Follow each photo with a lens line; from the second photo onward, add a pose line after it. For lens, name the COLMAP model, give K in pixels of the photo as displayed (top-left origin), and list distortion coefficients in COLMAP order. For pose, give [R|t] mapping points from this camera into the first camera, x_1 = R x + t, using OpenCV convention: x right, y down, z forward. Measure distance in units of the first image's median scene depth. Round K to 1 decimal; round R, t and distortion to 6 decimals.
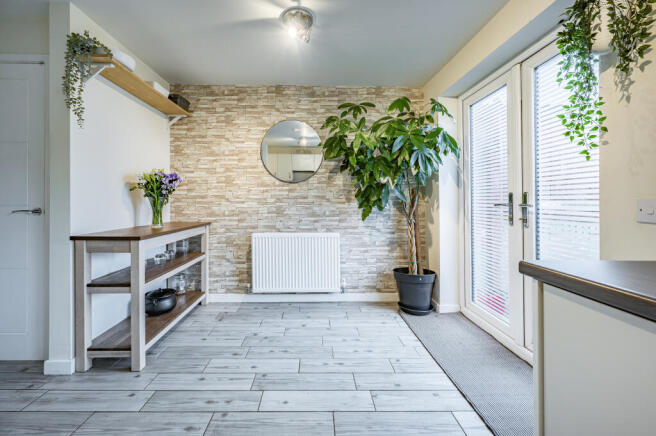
lens RADIAL K [[270.8, 0, 314.0], [0, 270.8, 198.1], [0, 0, 1]] dist [-0.000494, -0.000409]
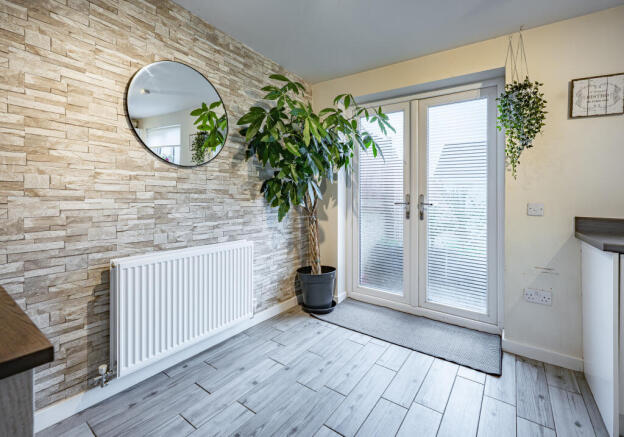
lens RADIAL K [[279.8, 0, 321.5], [0, 279.8, 191.9], [0, 0, 1]] dist [0.001092, 0.001083]
pose [[0.564889, 0.024090, 0.824815, -0.500282], [-0.029475, 0.999525, -0.009006, -0.004369], [-0.824640, -0.019224, 0.565331, 0.446845]]
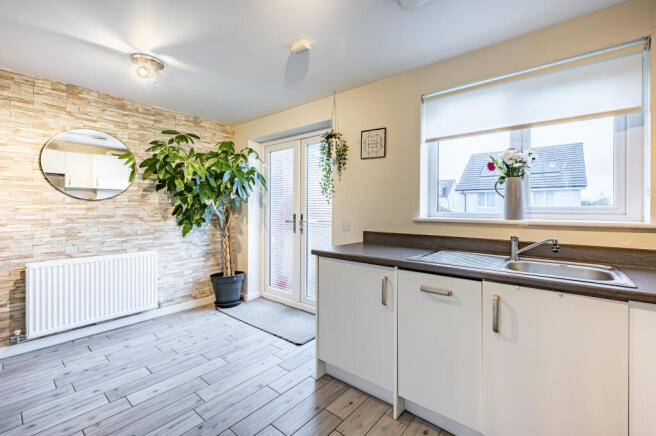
lens RADIAL K [[285.8, 0, 357.8], [0, 285.8, 201.2], [0, 0, 1]] dist [0.000872, 0.000225]
pose [[0.607881, 0.018749, 0.793807, -0.346948], [-0.011392, 0.999824, -0.014891, -0.058587], [-0.793946, 0.000009, 0.607988, -0.305853]]
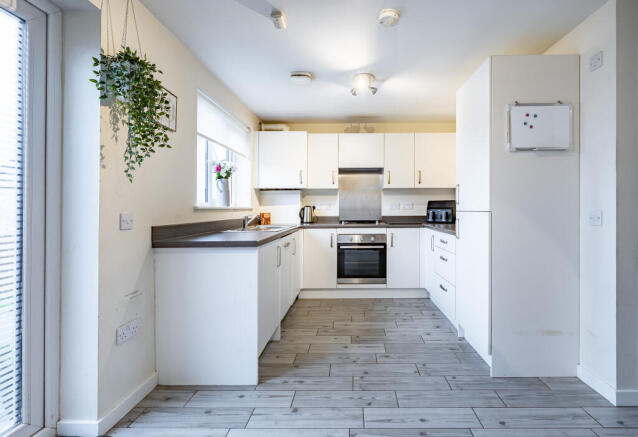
lens RADIAL K [[293.2, 0, 354.2], [0, 293.2, 199.2], [0, 0, 1]] dist [0.002427, -0.000283]
pose [[-0.999987, 0.005135, -0.000581, -0.011735], [0.005155, 0.999049, -0.043304, 0.000574], [0.000358, -0.043307, -0.999062, 1.049410]]
